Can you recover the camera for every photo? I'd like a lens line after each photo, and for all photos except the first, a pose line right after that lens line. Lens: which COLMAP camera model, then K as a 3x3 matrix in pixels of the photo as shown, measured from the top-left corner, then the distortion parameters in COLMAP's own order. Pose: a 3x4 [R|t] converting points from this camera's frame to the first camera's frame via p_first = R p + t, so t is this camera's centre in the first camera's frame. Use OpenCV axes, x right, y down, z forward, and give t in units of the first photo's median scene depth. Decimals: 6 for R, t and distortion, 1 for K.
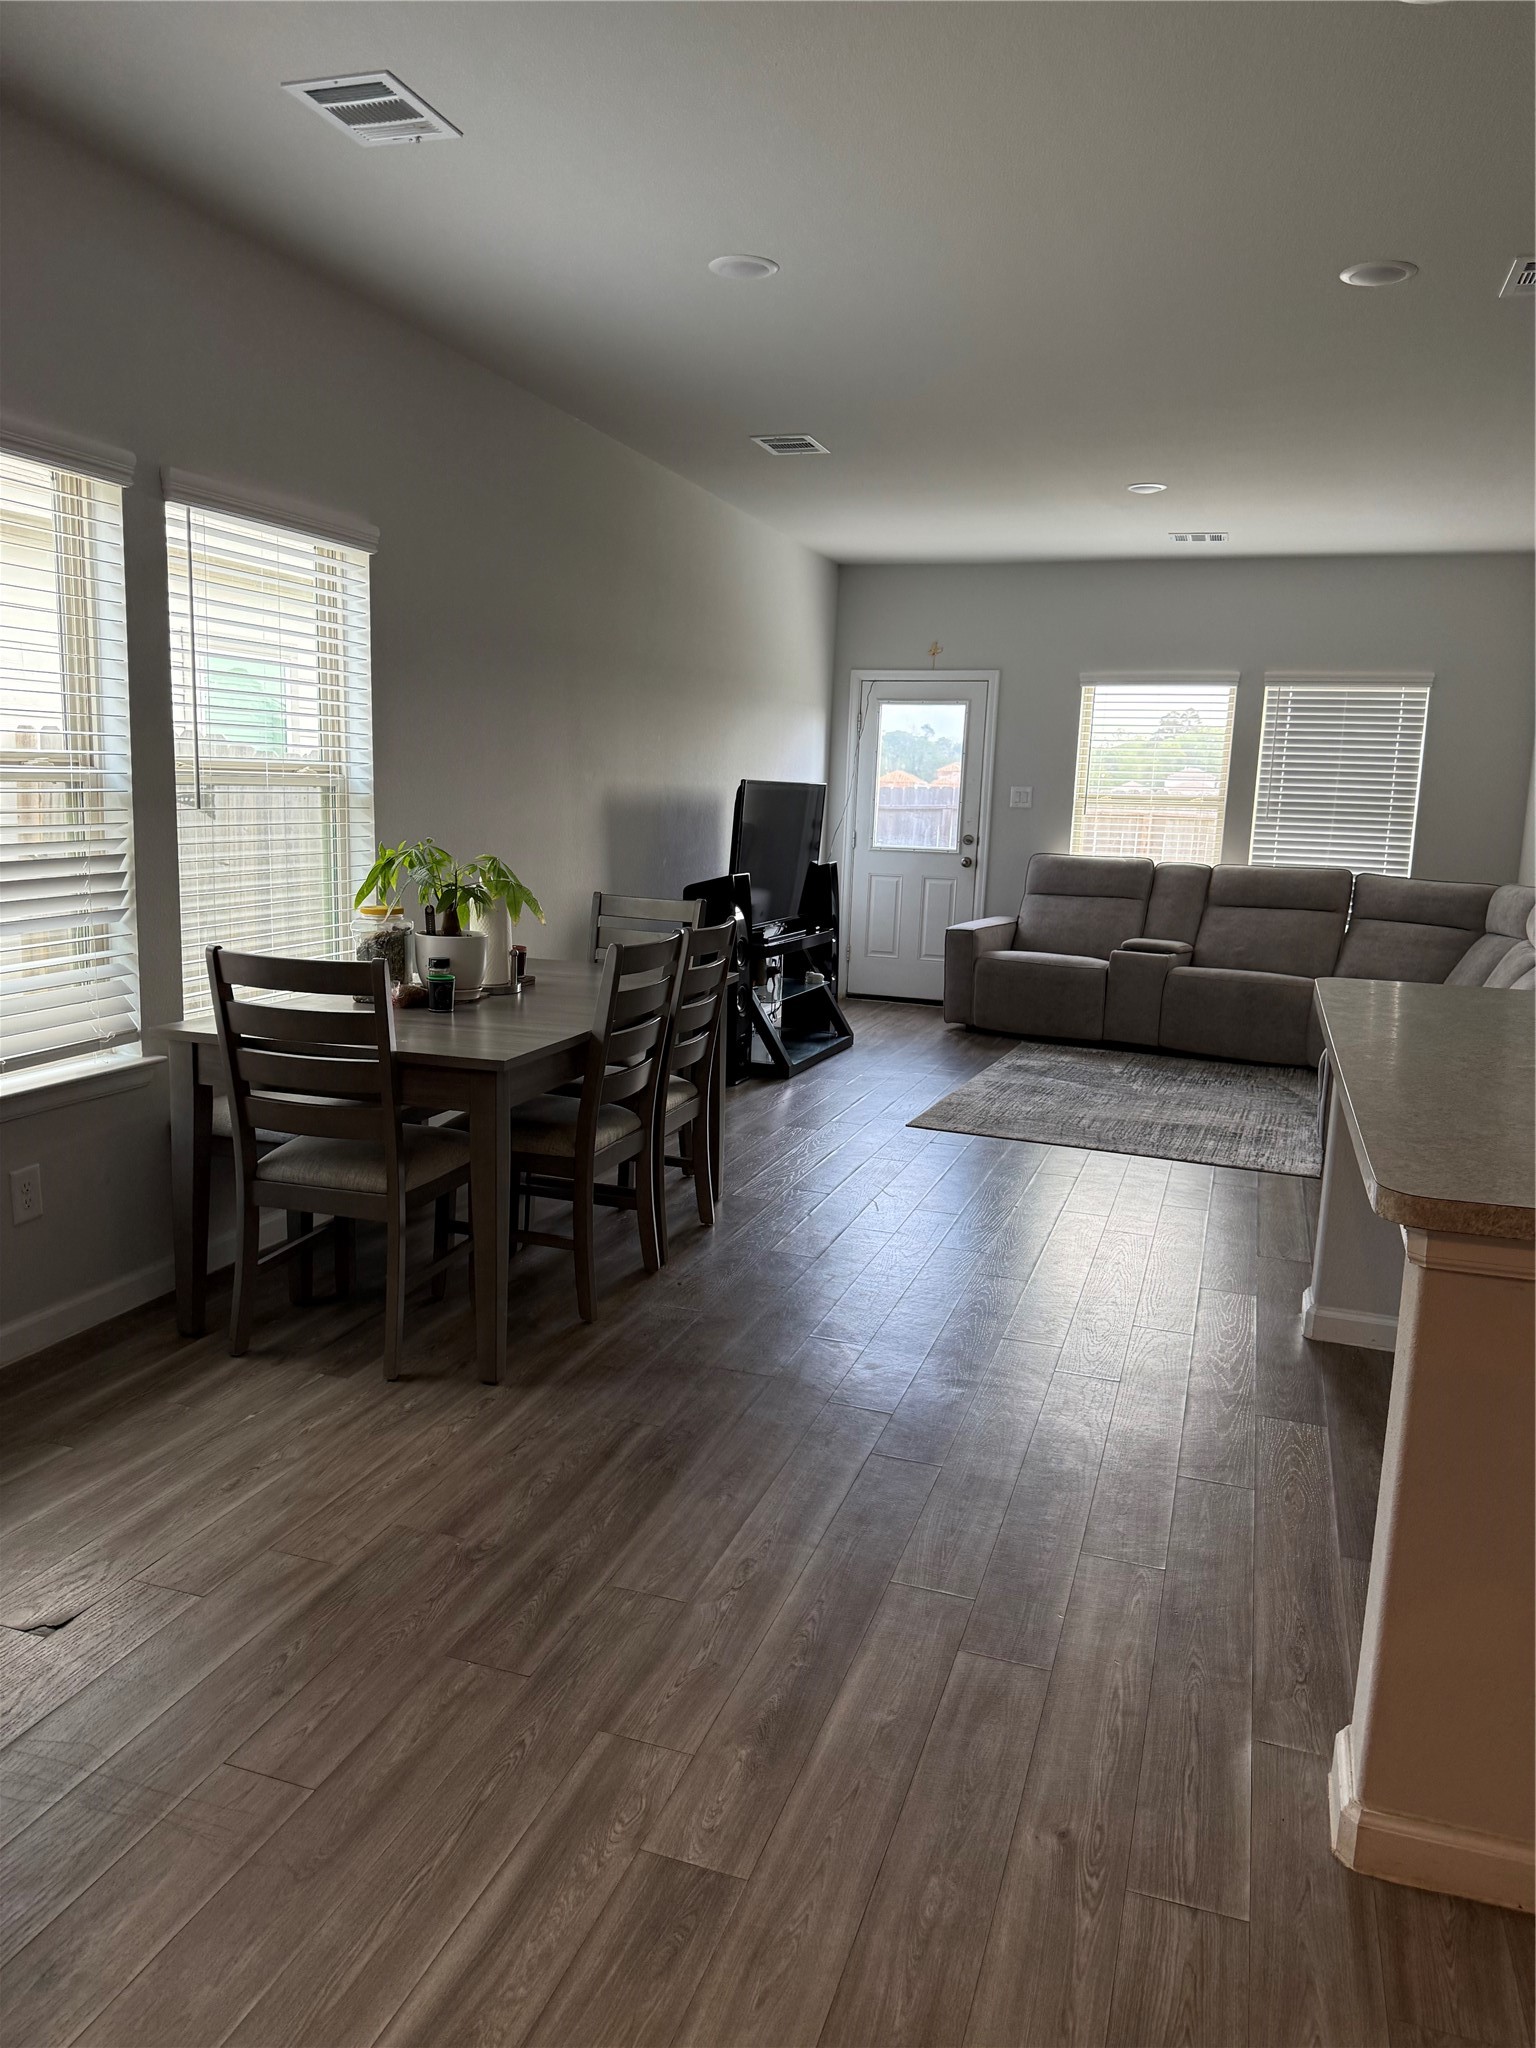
lens RADIAL K [[1451.4, 0, 769.1], [0, 1451.4, 1016.3], [0, 0, 1]] dist [0.000732, -0.011470]
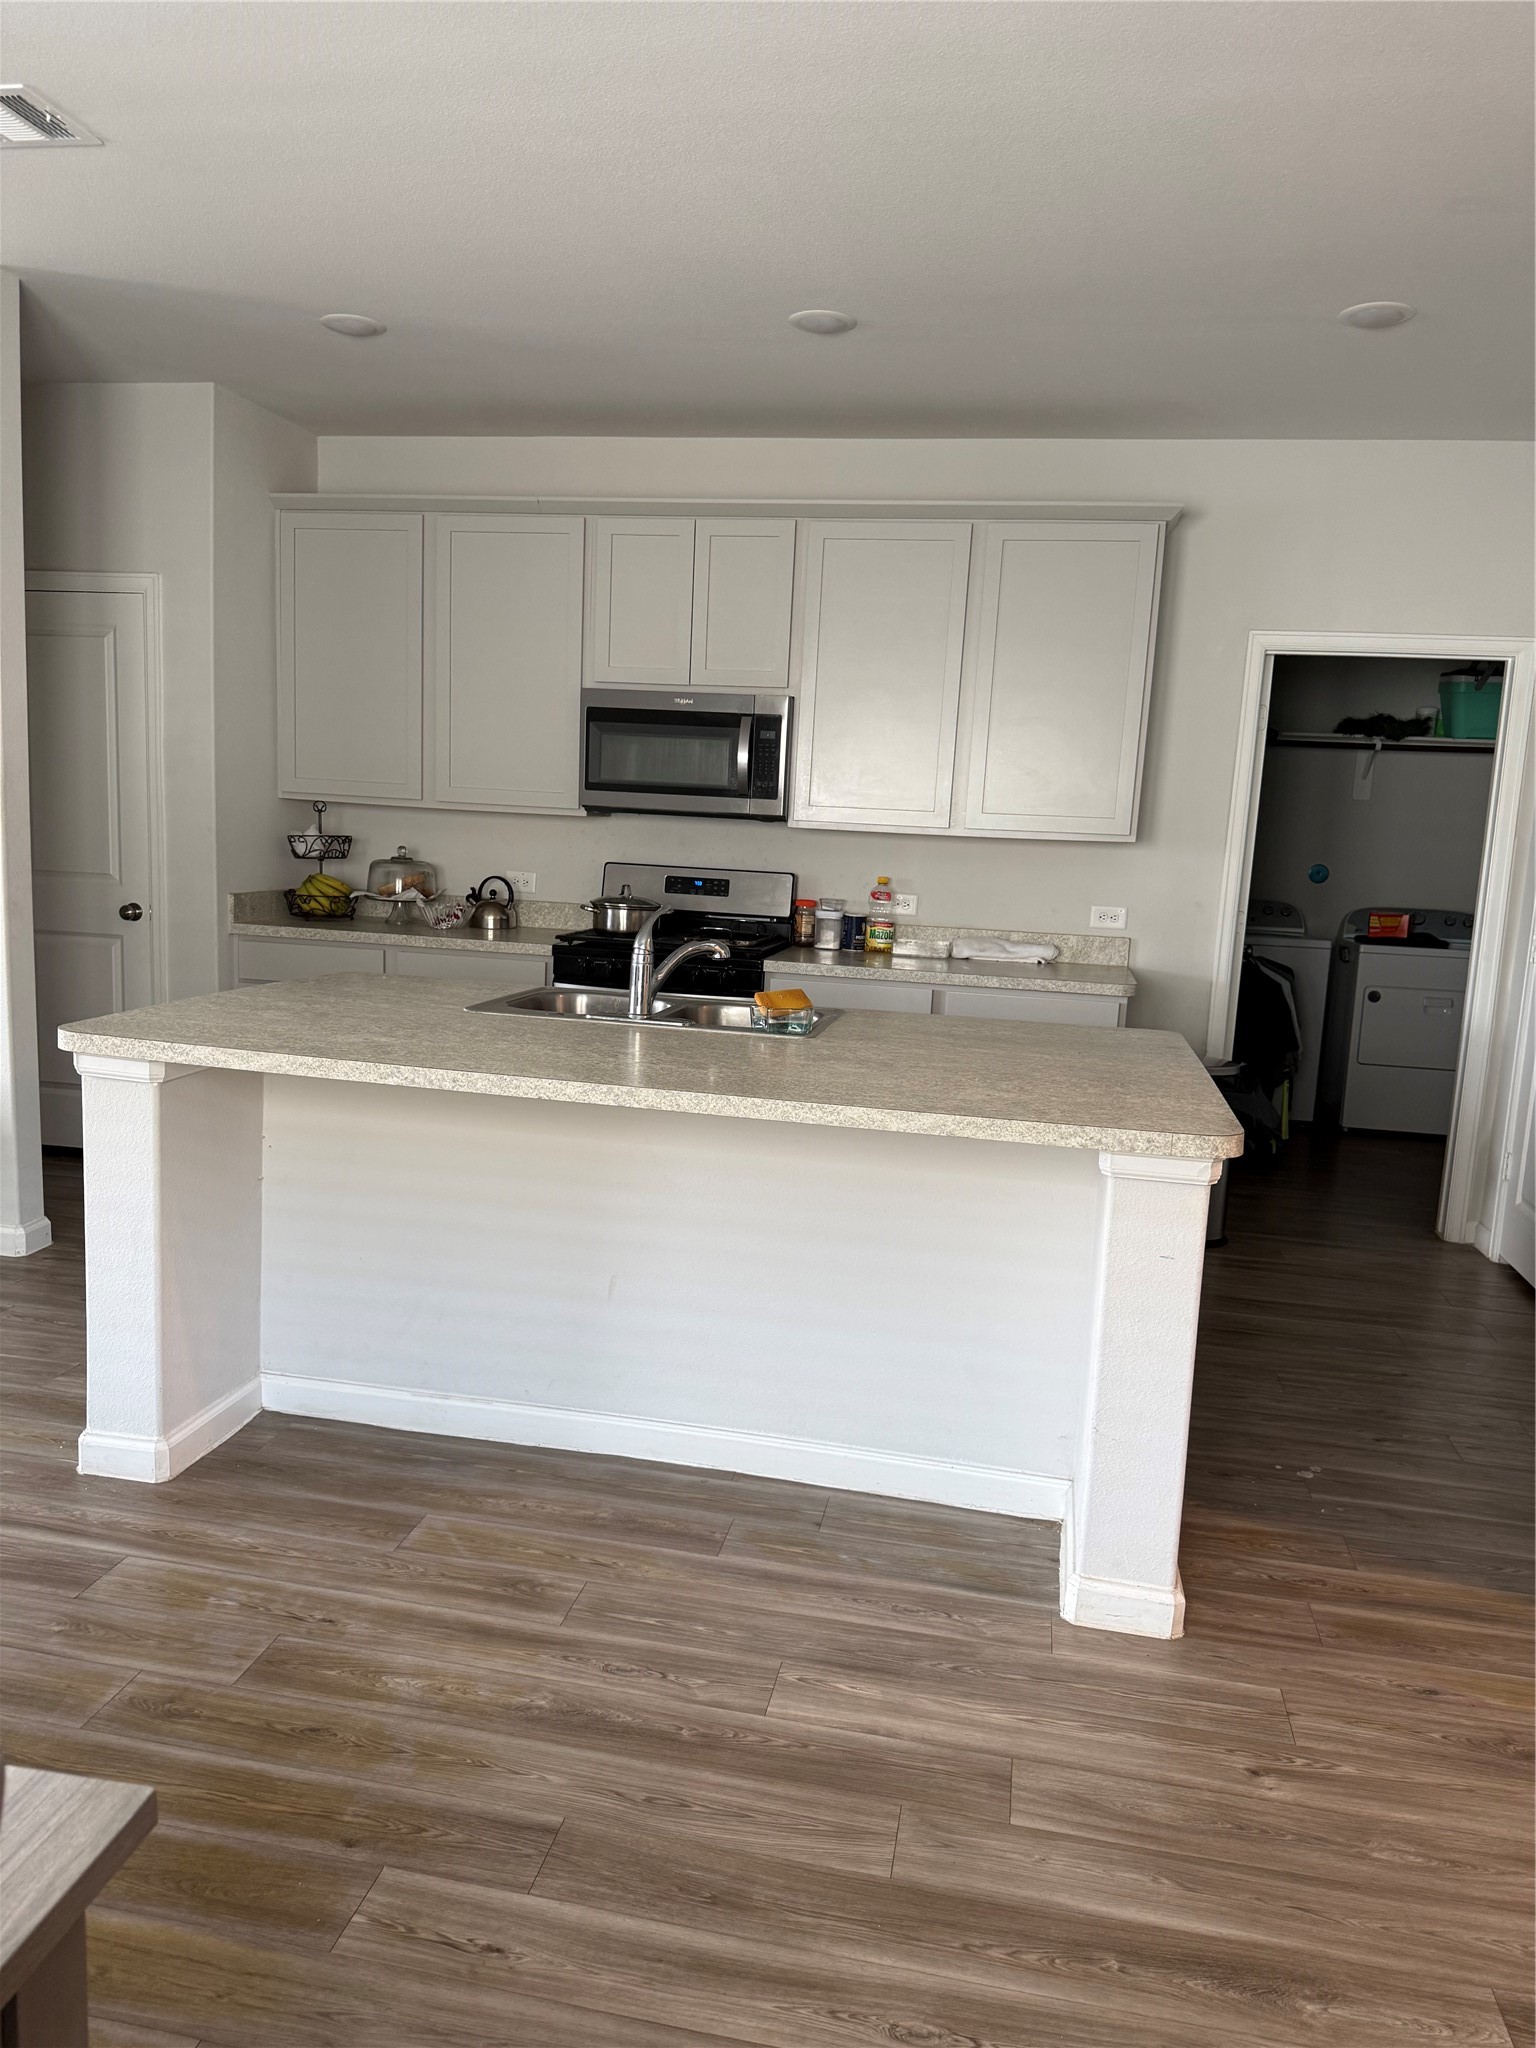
lens RADIAL K [[1451.4, 0, 767.3], [0, 1451.4, 1025.7], [0, 0, 1]] dist [0.000732, -0.011470]
pose [[-0.123842, -0.185208, 0.974865, -0.693900], [0.108943, 0.973951, 0.198874, -0.245051], [-0.986303, 0.130834, -0.100439, 1.334424]]
